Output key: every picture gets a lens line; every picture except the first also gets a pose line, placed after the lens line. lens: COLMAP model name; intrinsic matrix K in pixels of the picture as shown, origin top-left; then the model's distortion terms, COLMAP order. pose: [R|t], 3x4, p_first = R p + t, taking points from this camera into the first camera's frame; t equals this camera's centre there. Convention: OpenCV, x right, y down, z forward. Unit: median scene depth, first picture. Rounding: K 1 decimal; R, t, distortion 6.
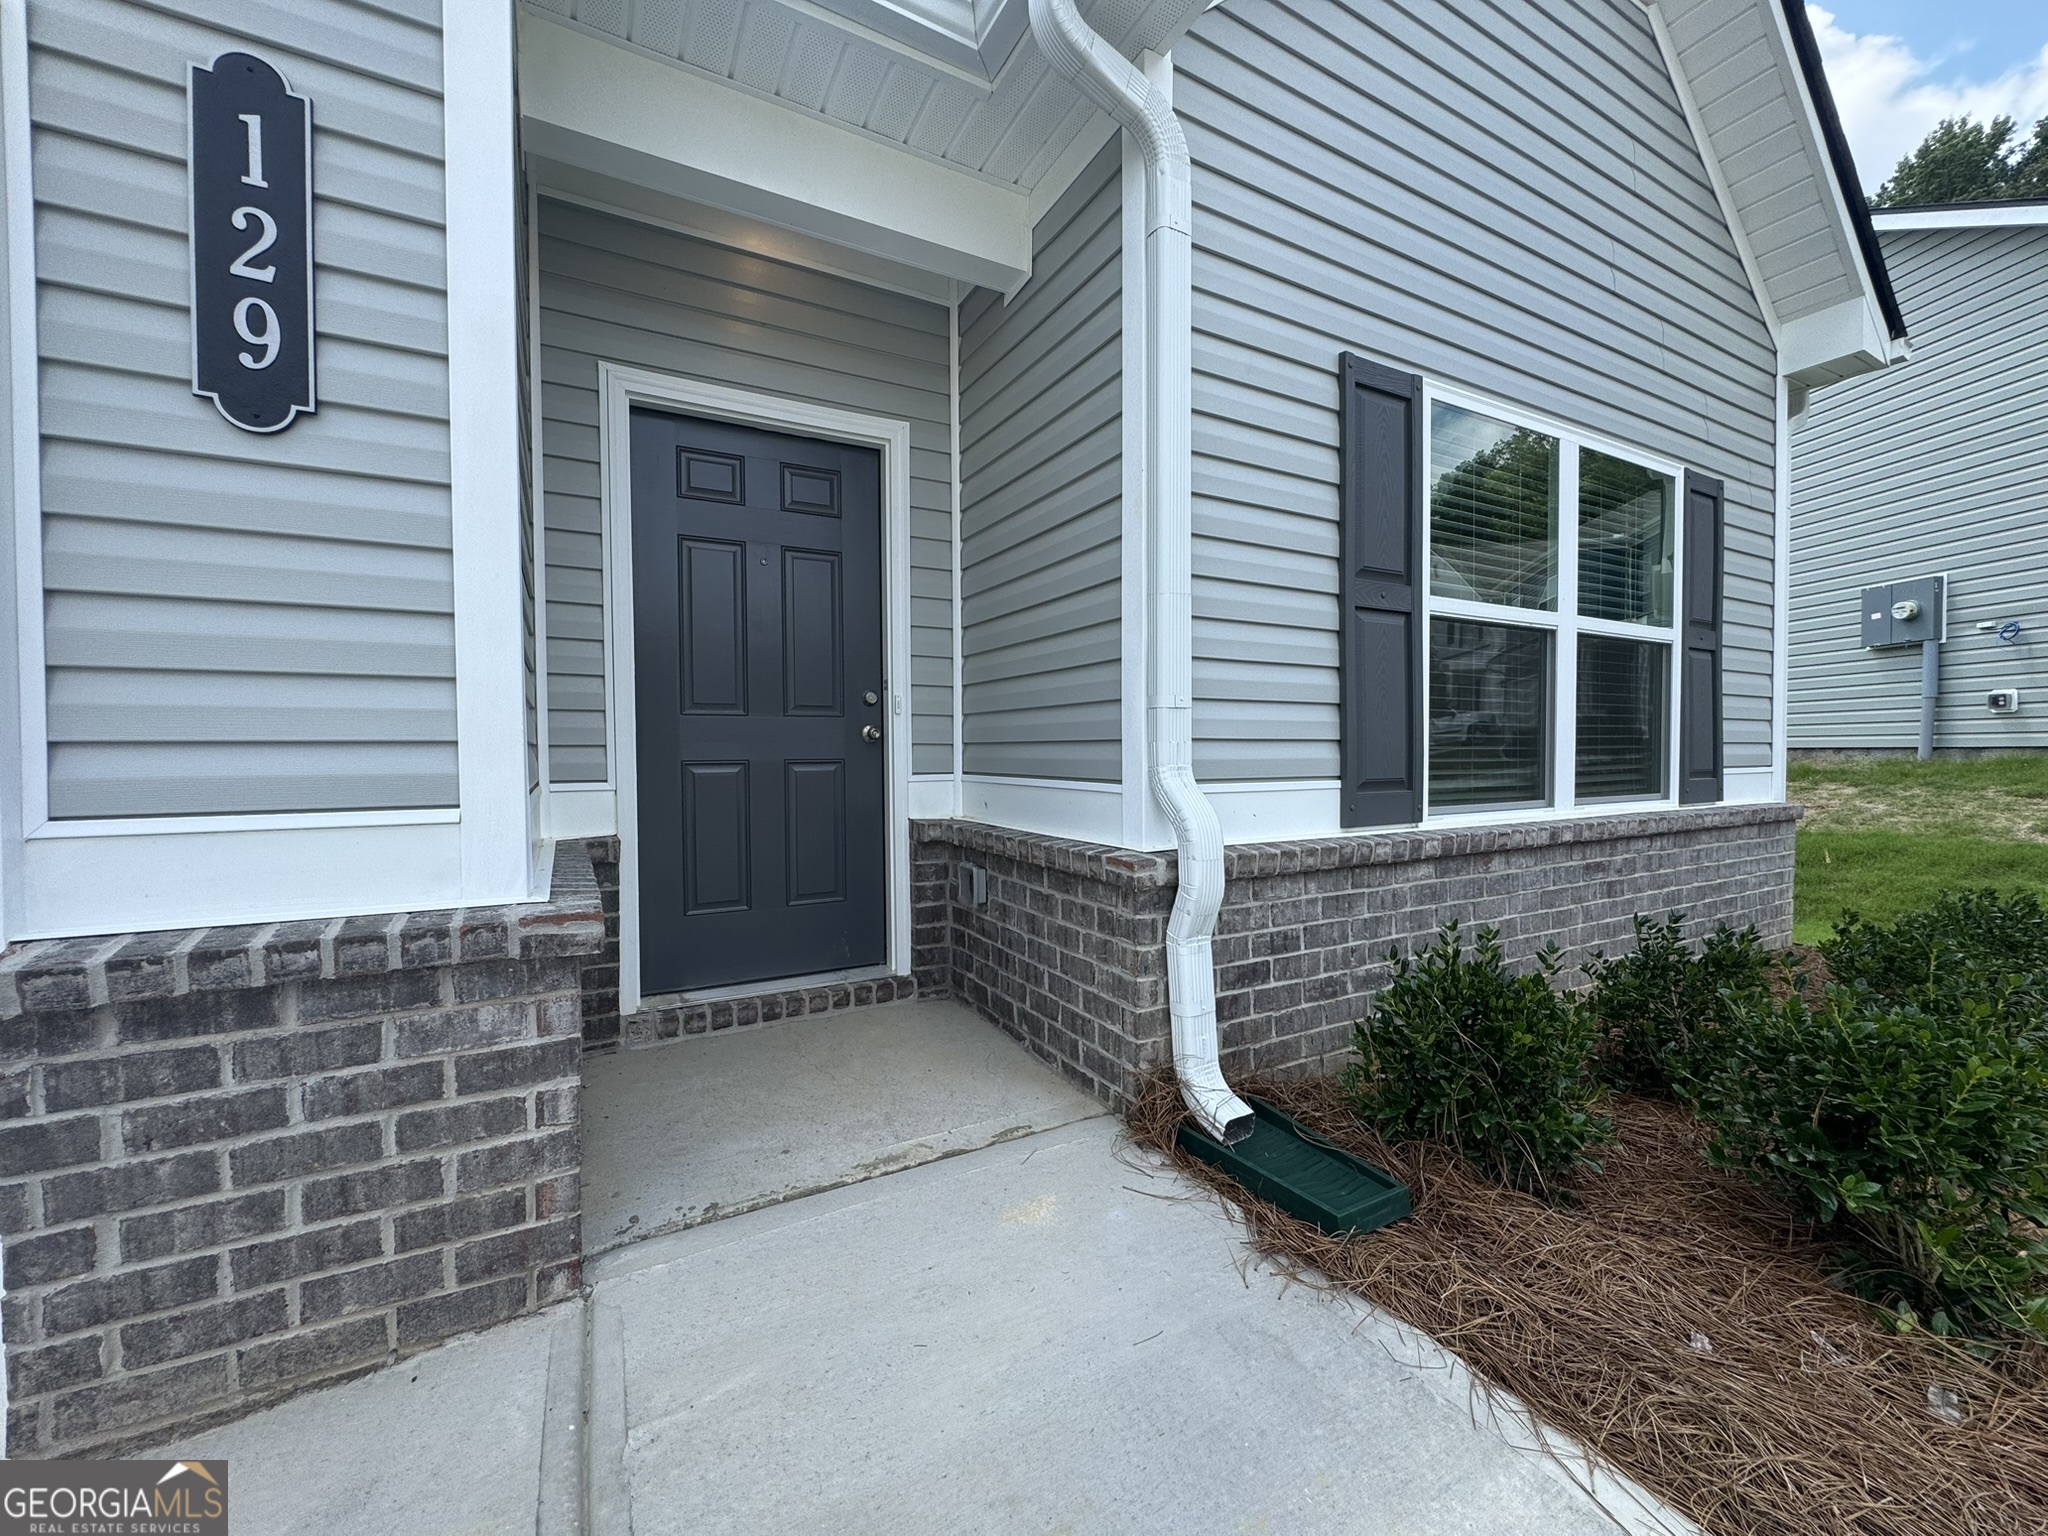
lens RADIAL K [[827.0, 0, 1029.7], [0, 827.0, 771.9], [0, 0, 1]] dist [-0.001456, -0.000890]
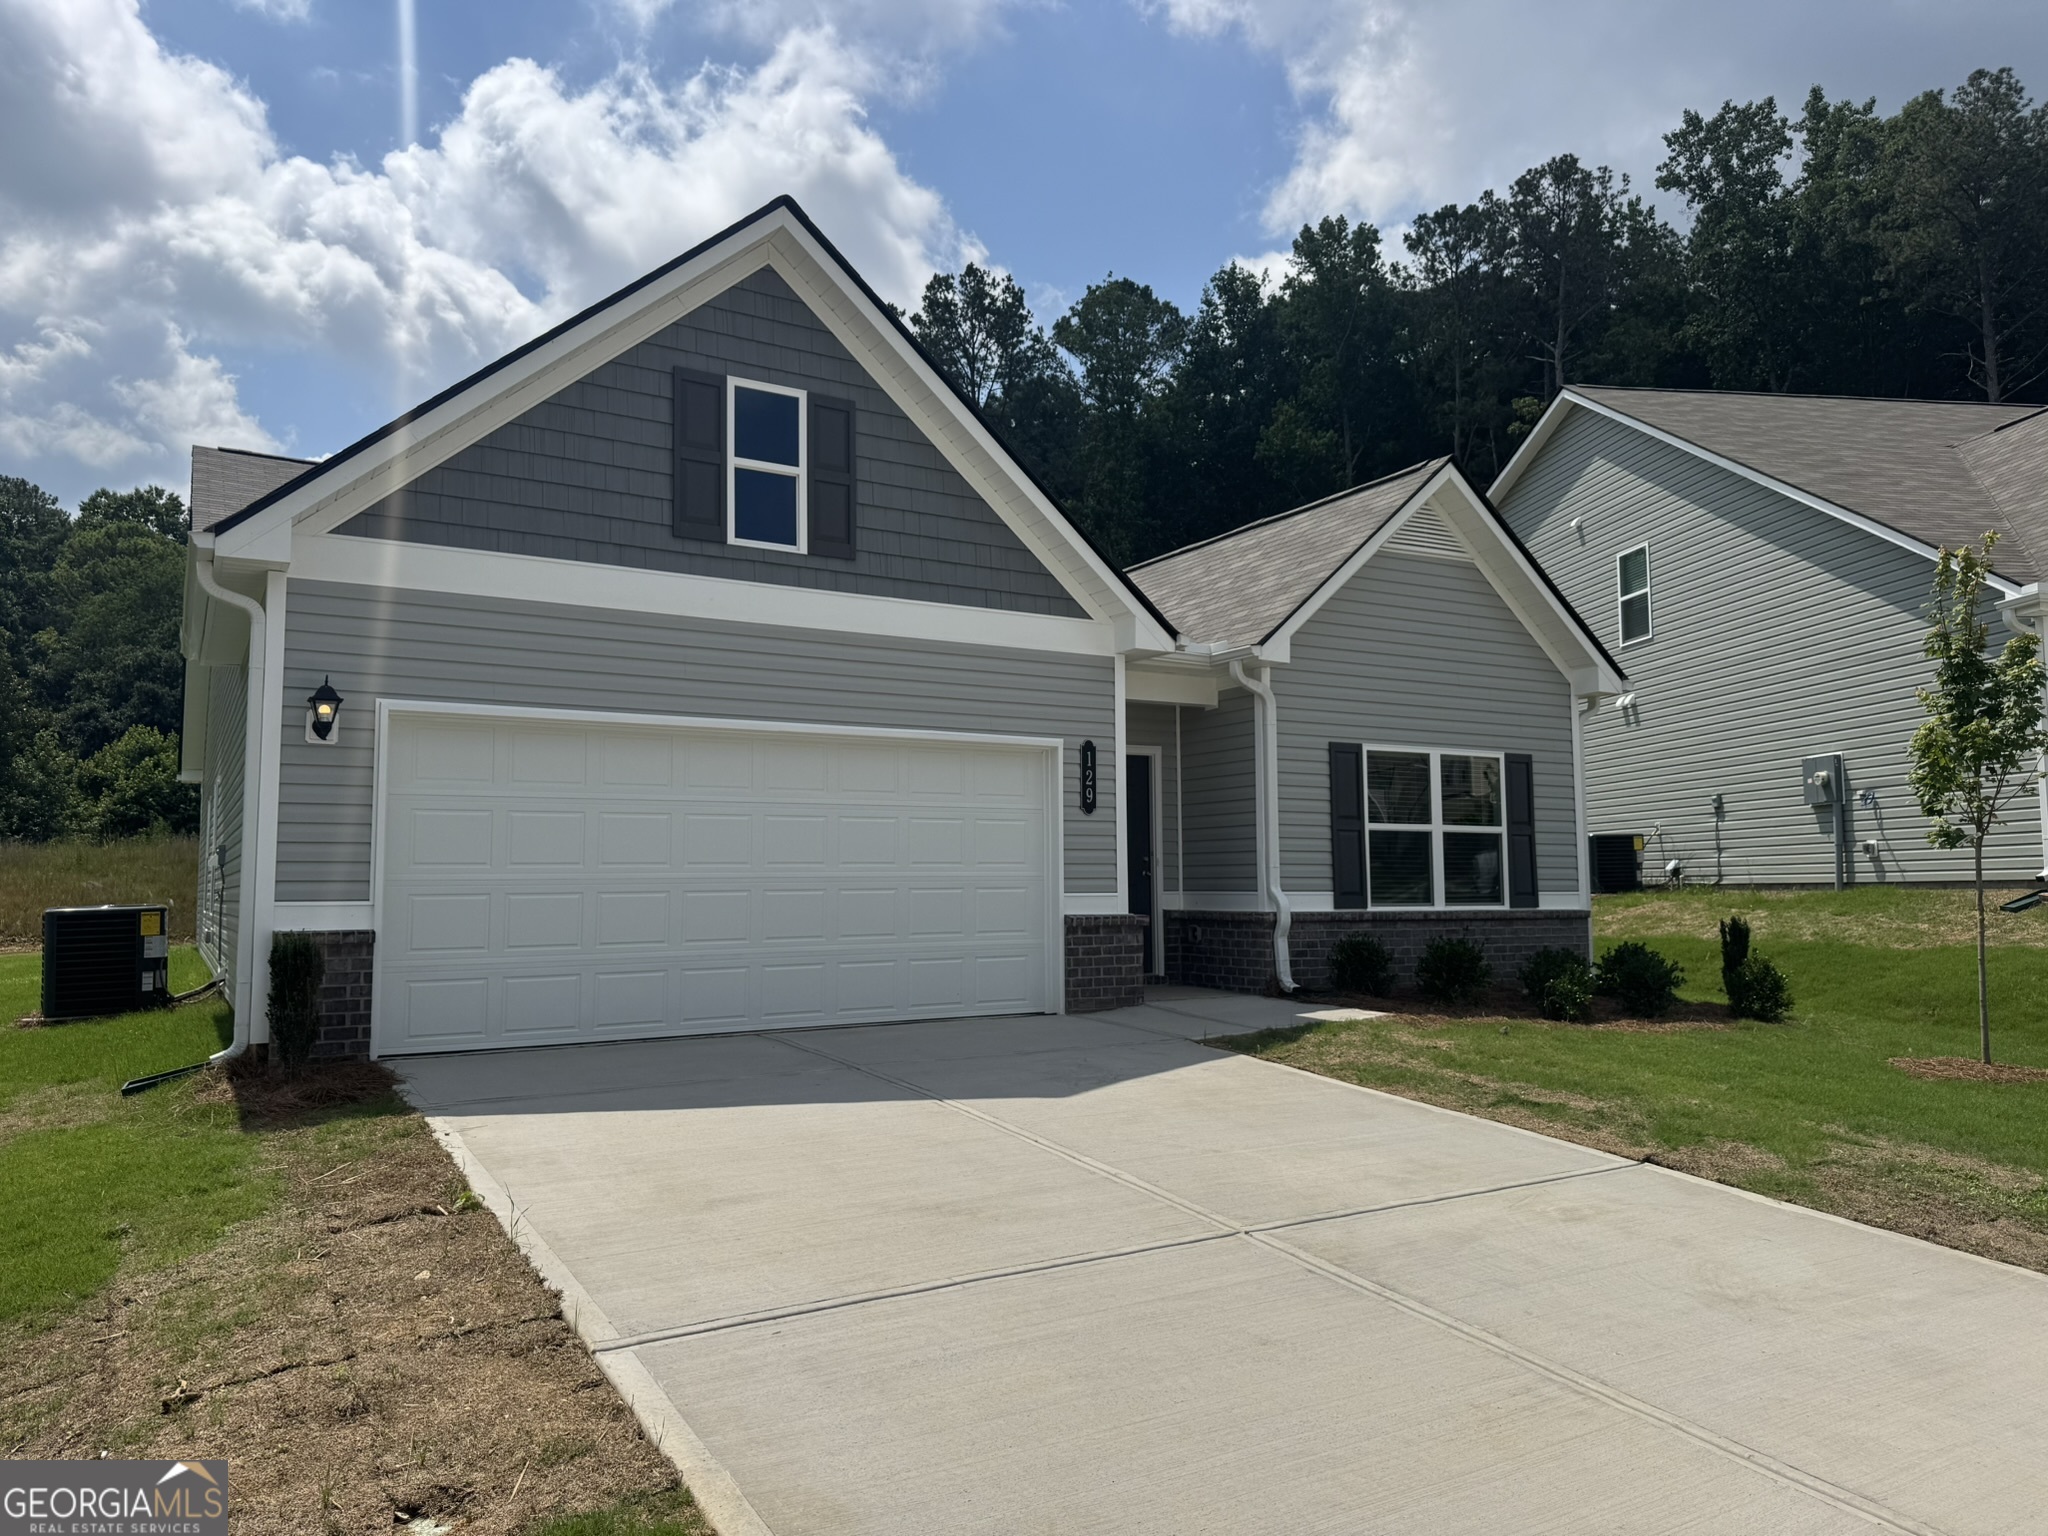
lens RADIAL K [[1452.2, 0, 1015.2], [0, 1452.2, 766.9], [0, 0, 1]] dist [0.044375, -0.043811]
pose [[0.999947, 0.002416, 0.010048, -0.790551], [-0.001320, 0.994184, -0.107685, 0.127963], [-0.010250, 0.107666, 0.994134, -4.131995]]
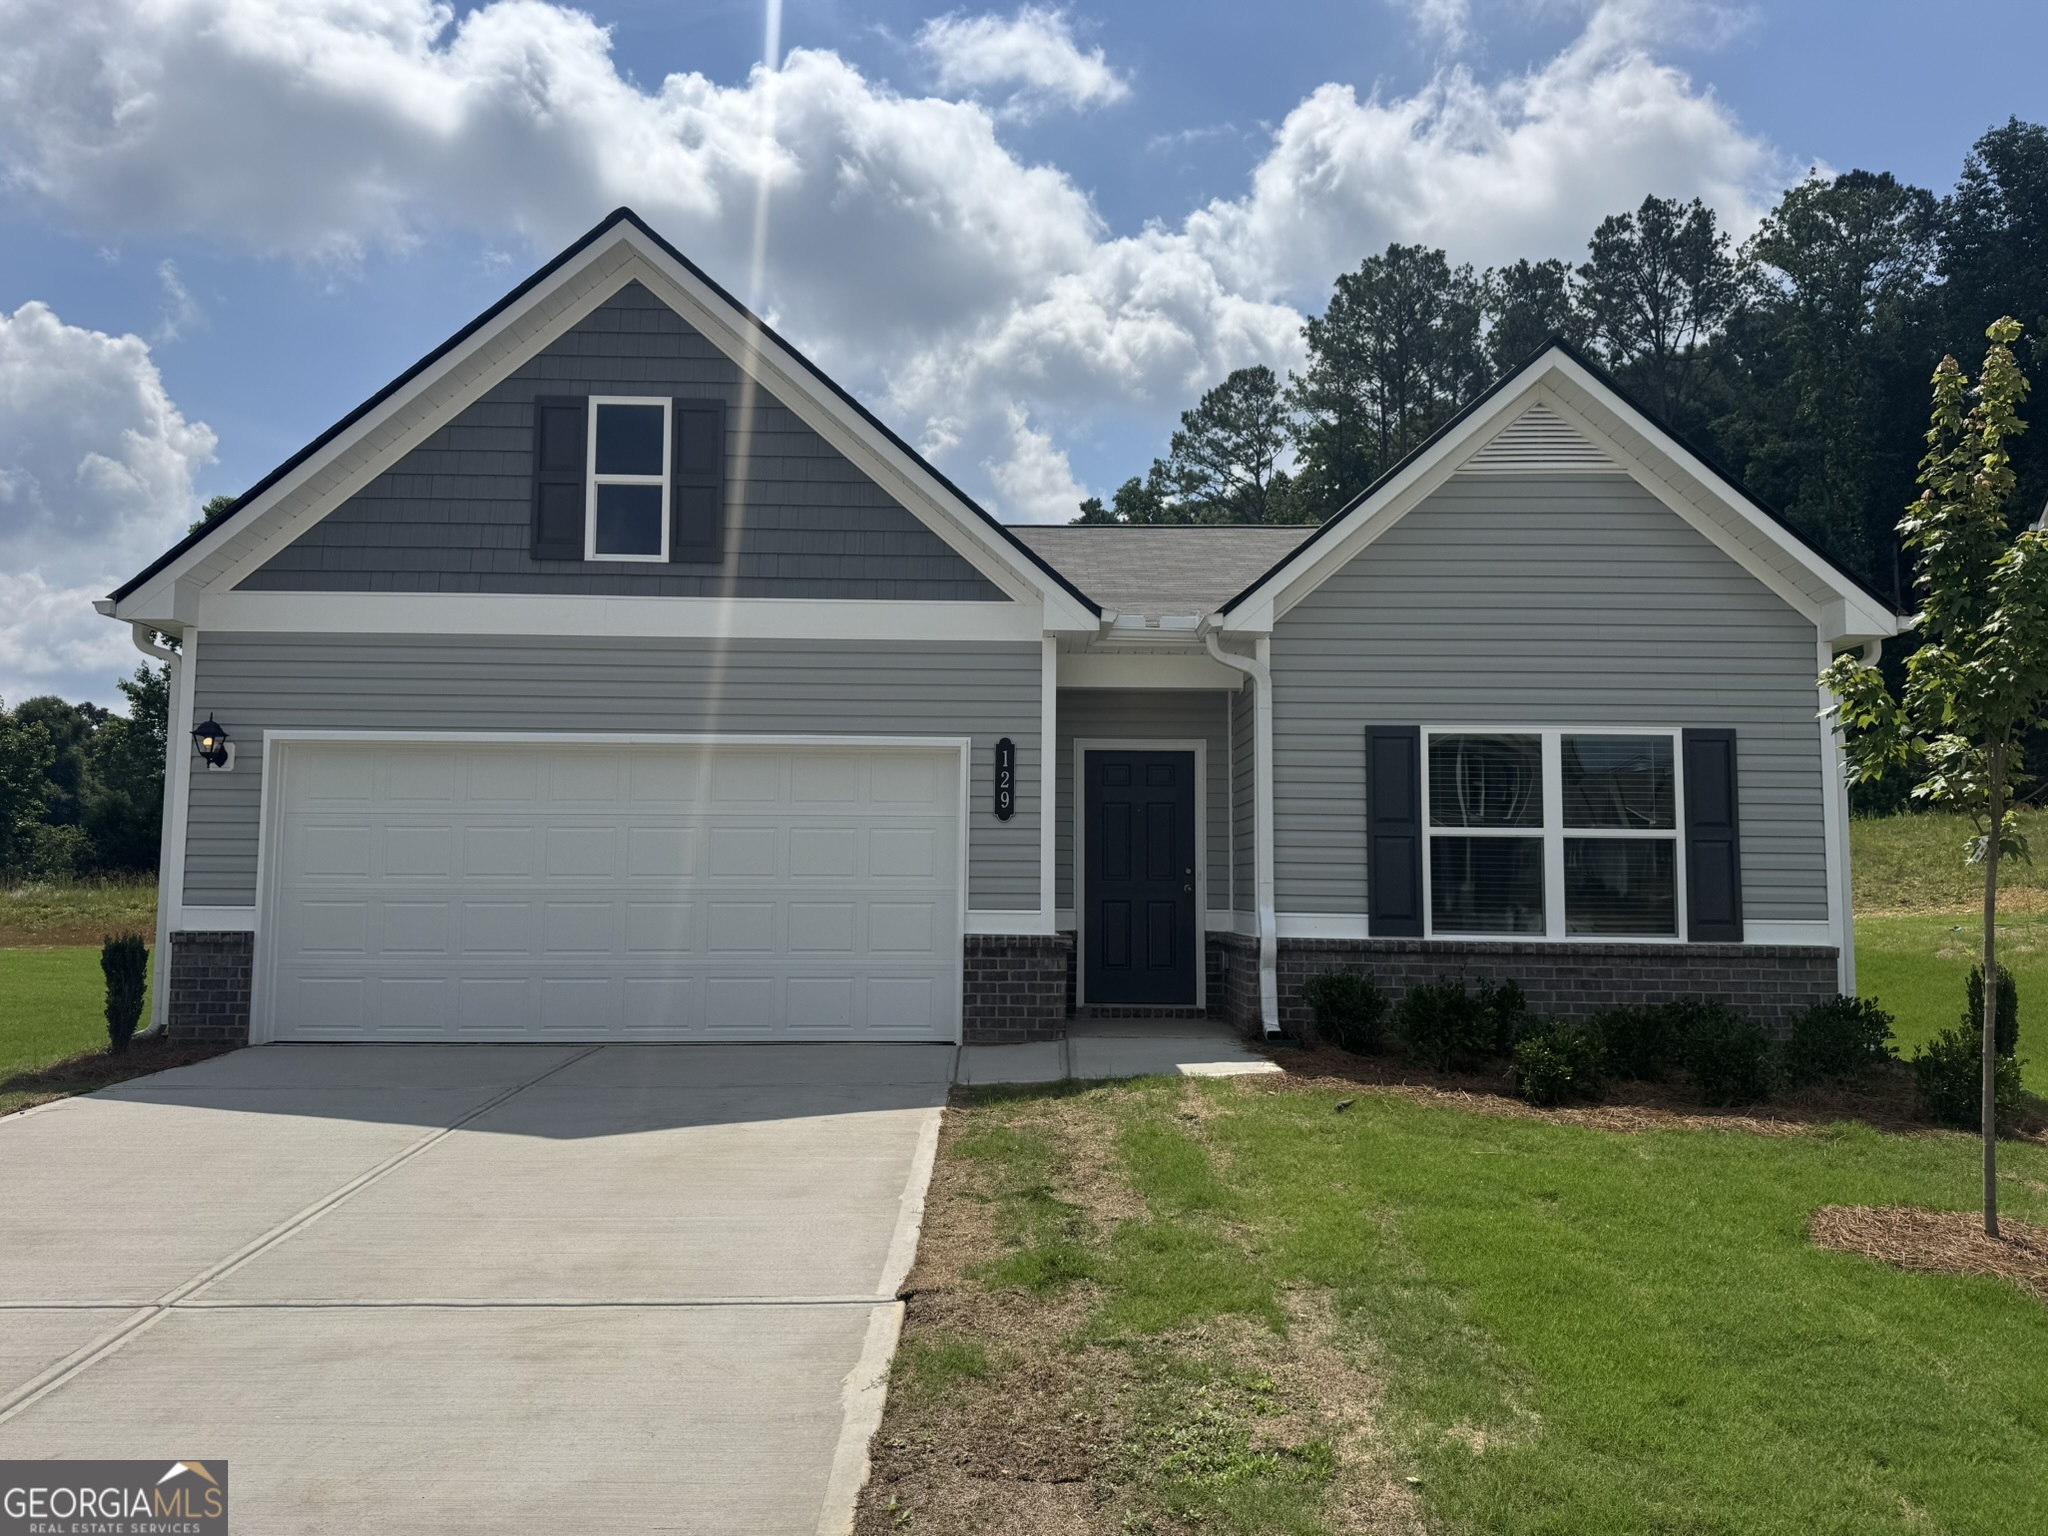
lens RADIAL K [[1452.2, 0, 990.4], [0, 1452.2, 771.4], [0, 0, 1]] dist [0.044375, -0.043811]
pose [[0.865611, -0.028357, -0.499913, 1.535824], [-0.026984, 0.994302, -0.103125, 0.062778], [0.499989, 0.102756, 0.859914, -3.058926]]
